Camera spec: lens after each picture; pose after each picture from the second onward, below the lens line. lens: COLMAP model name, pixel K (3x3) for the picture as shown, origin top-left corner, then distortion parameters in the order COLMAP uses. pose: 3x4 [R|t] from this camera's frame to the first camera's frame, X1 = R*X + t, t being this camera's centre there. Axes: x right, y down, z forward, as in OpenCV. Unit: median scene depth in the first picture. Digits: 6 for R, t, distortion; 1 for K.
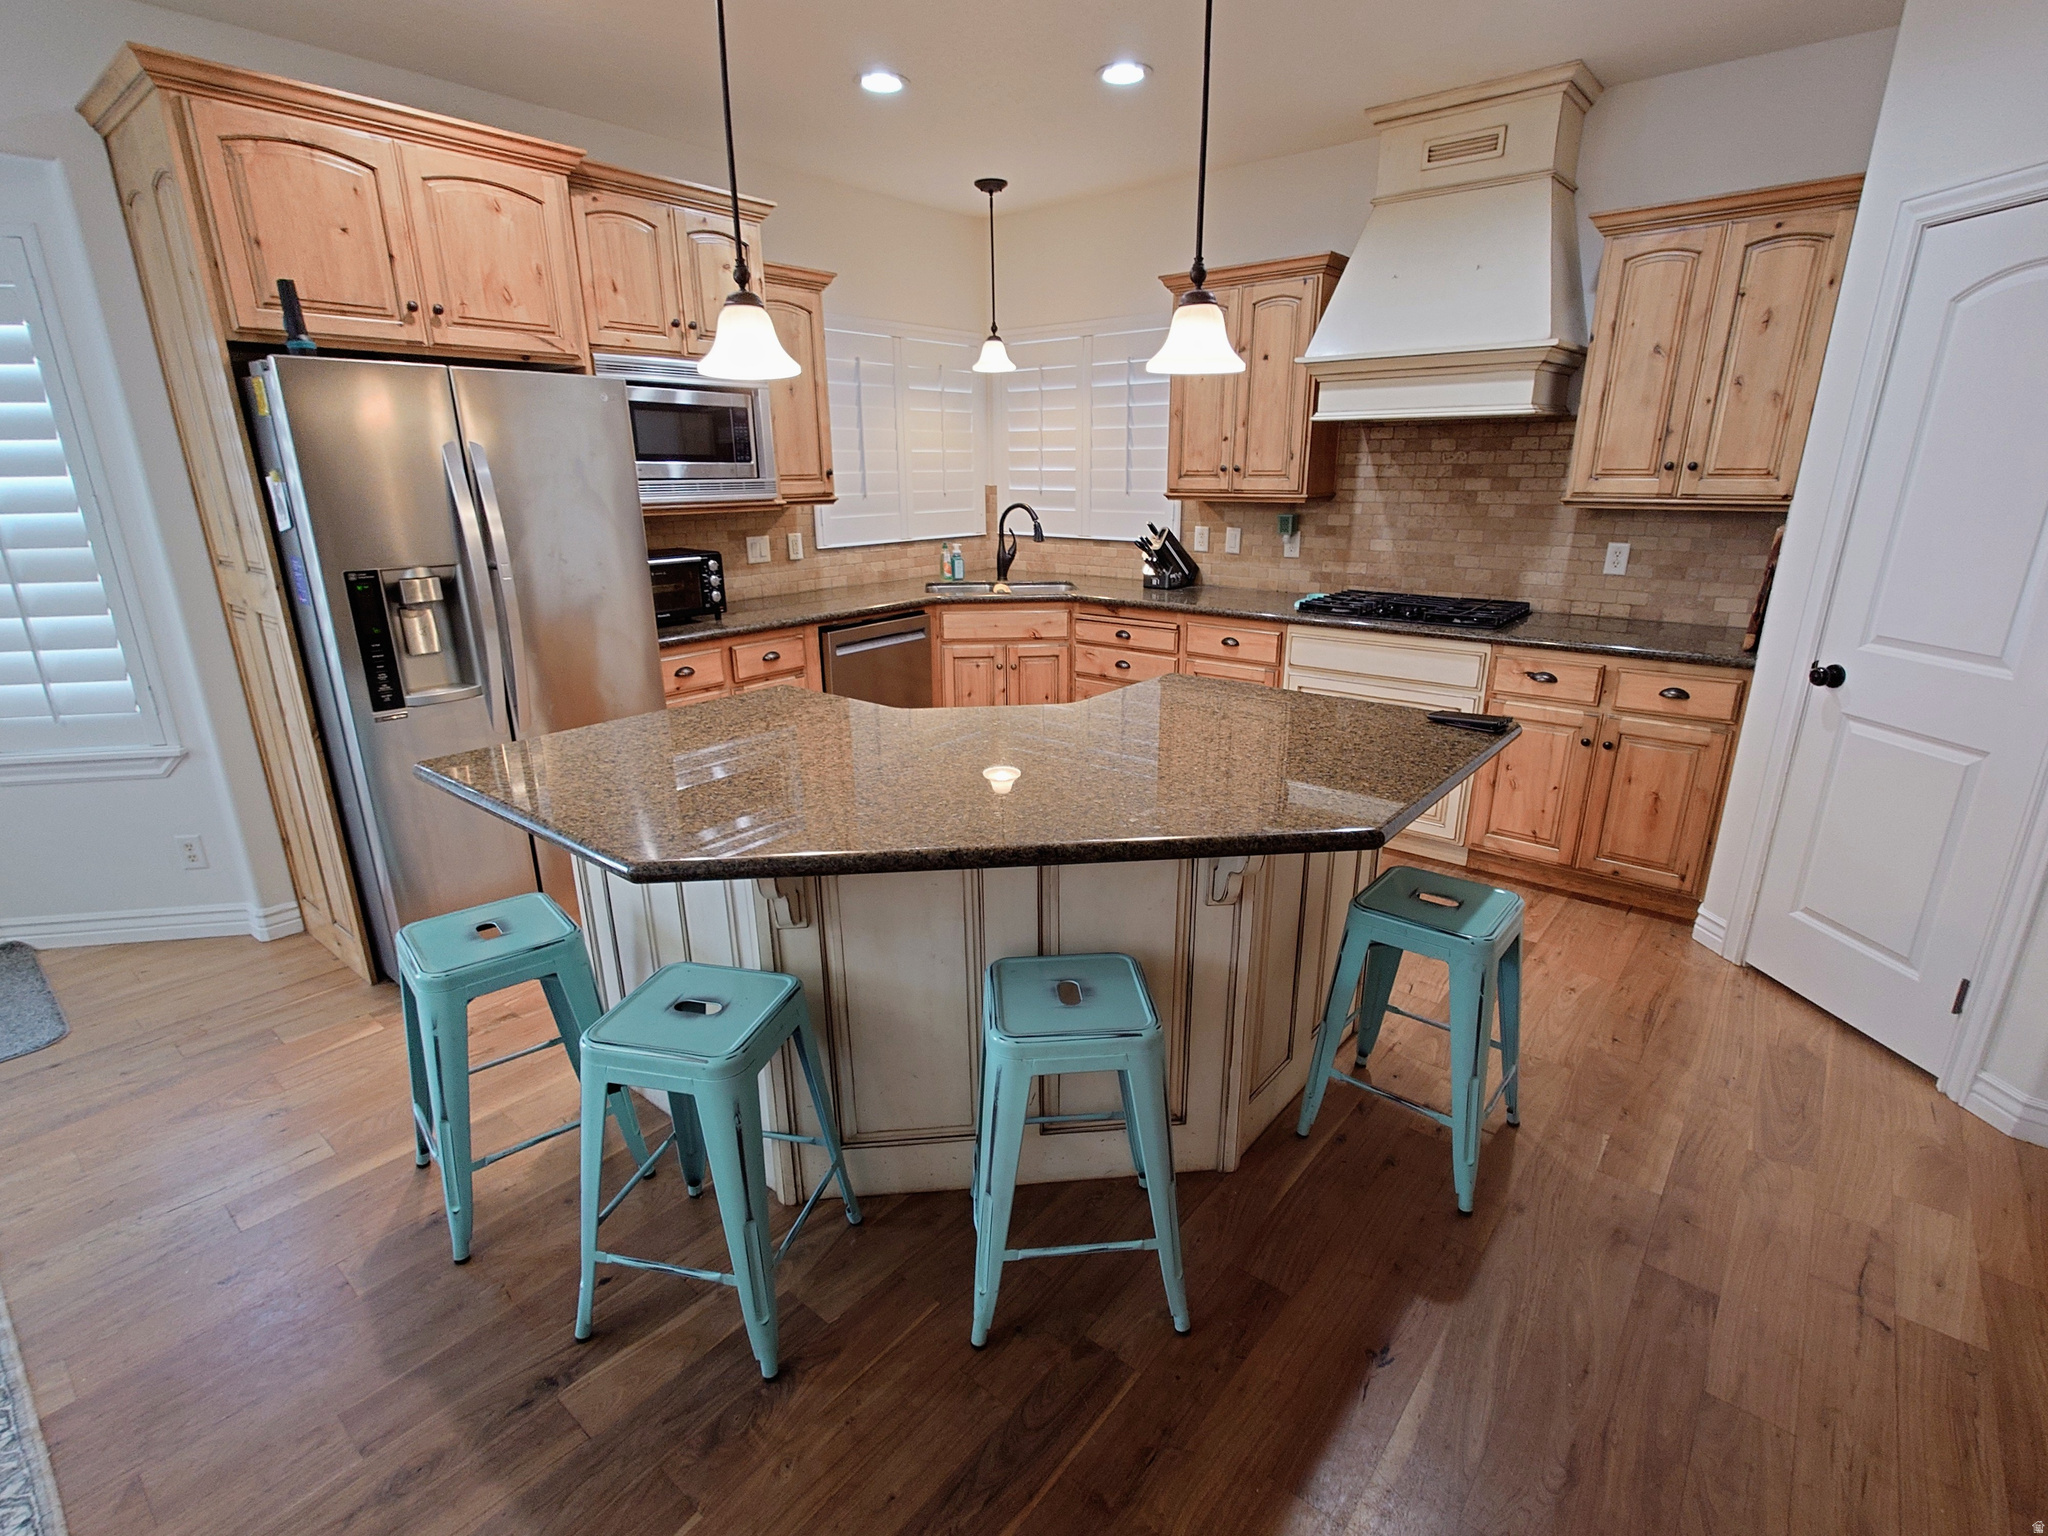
lens RADIAL K [[963.2, 0, 1015.7], [0, 963.2, 763.8], [0, 0, 1]] dist [-0.000211, 0.000126]
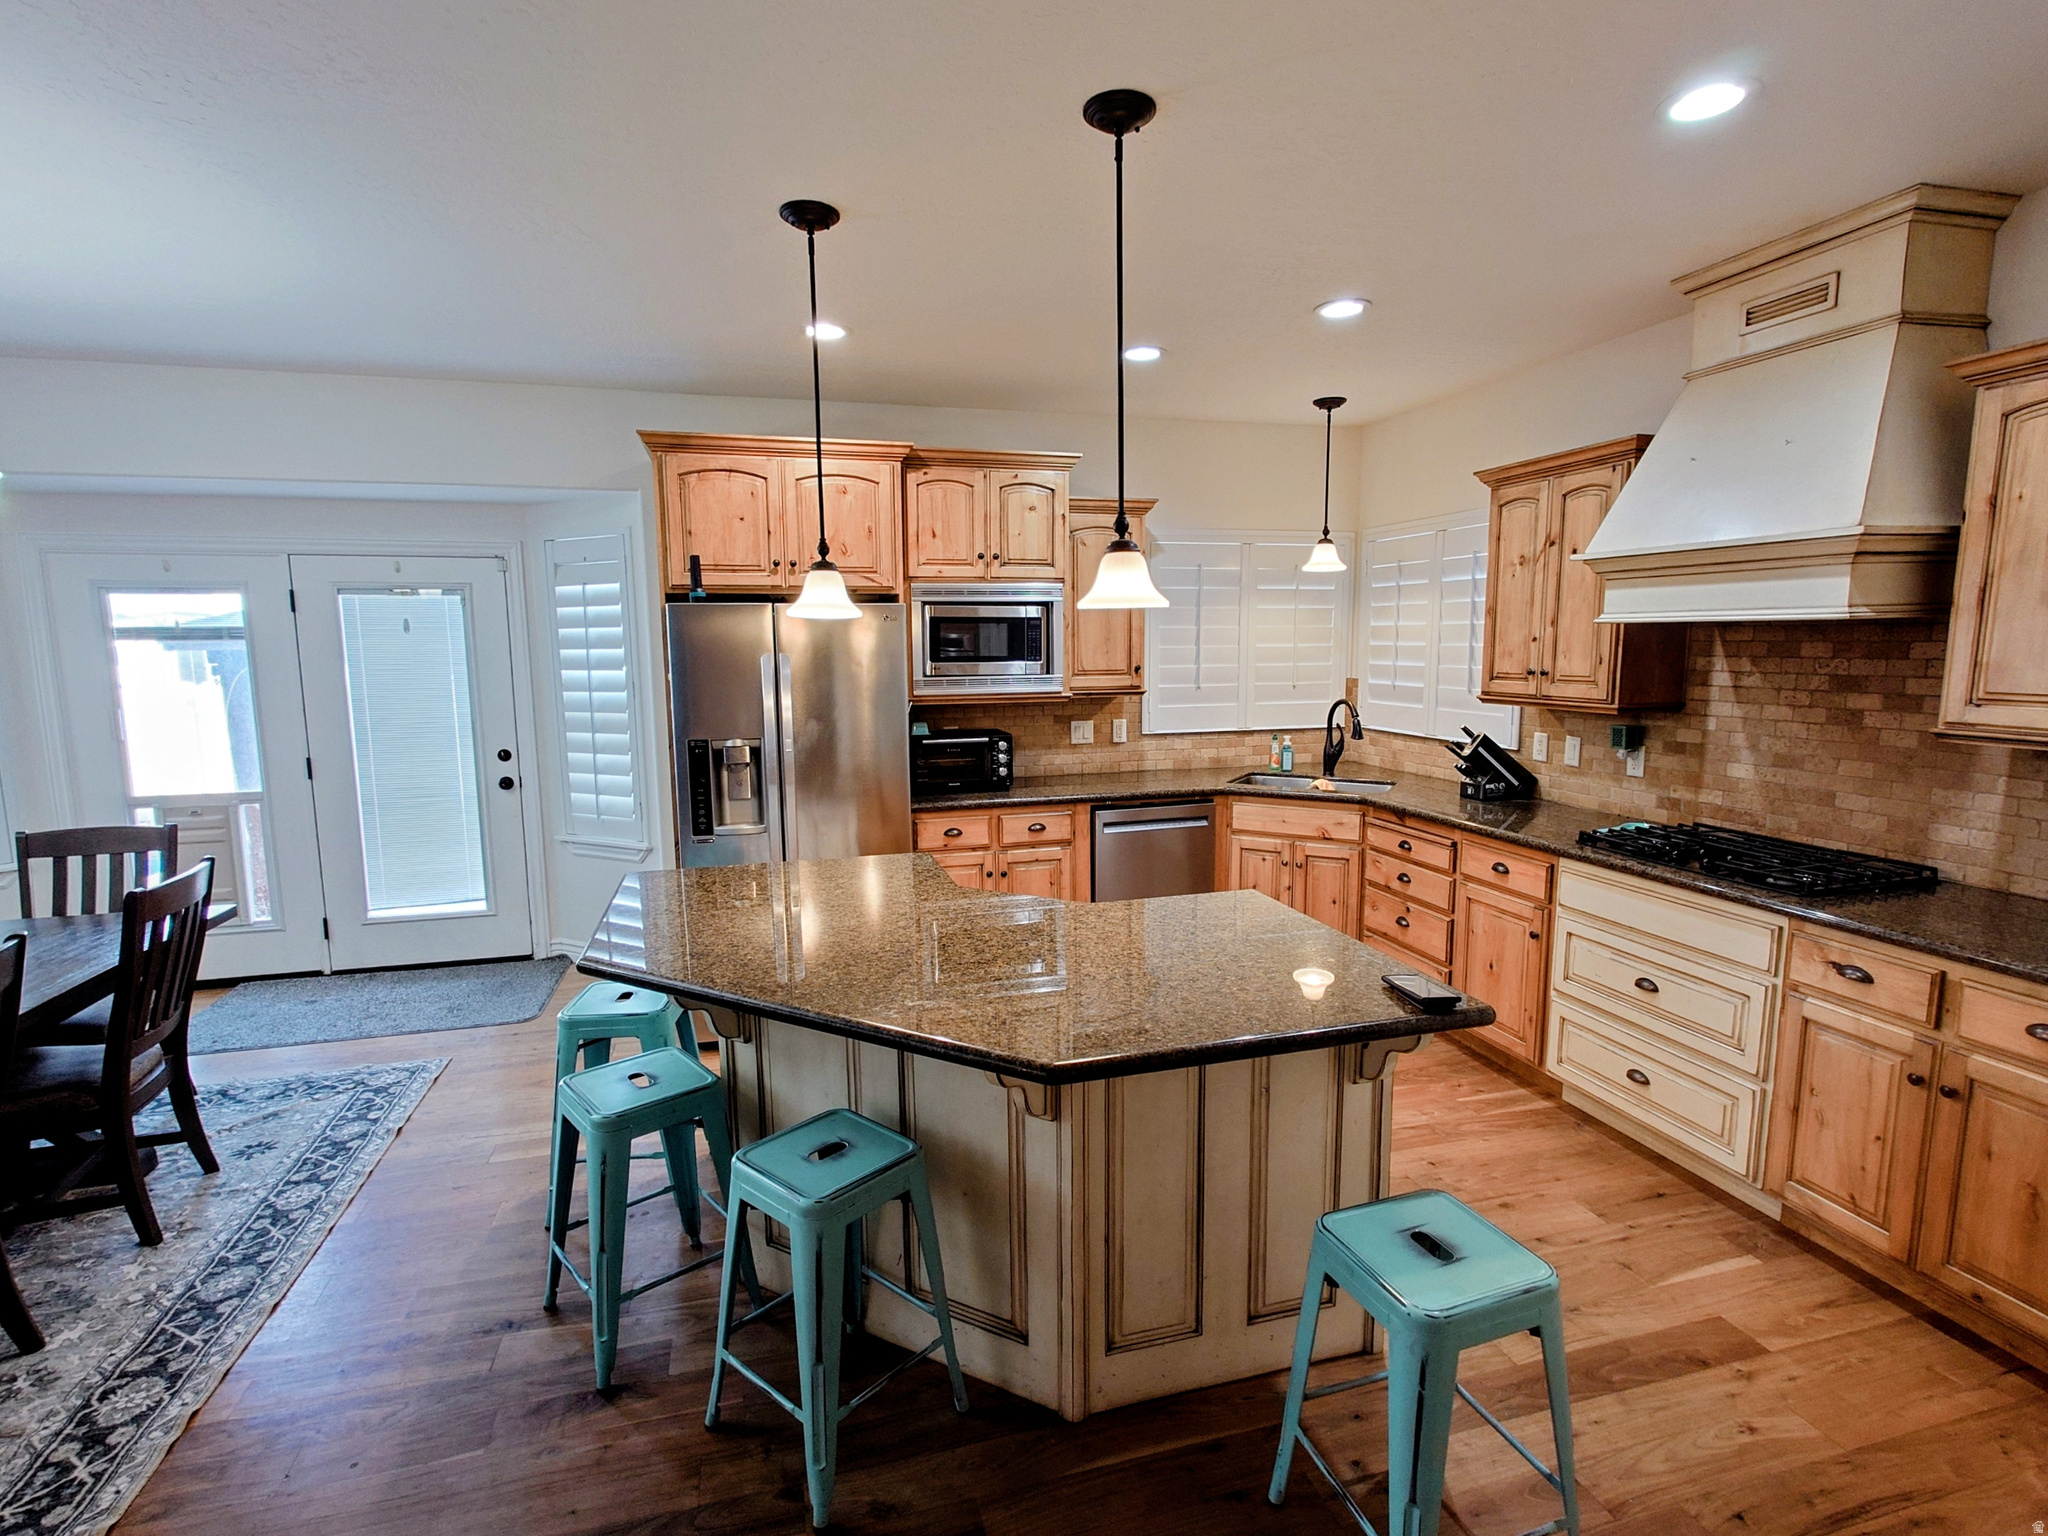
lens RADIAL K [[963.2, 0, 1011.3], [0, 963.2, 765.1], [0, 0, 1]] dist [-0.000211, 0.000126]
pose [[0.824729, 0.071762, -0.560957, 0.357290], [-0.165019, 0.979286, -0.117337, -0.045802], [0.540917, 0.189340, 0.819487, 0.042287]]
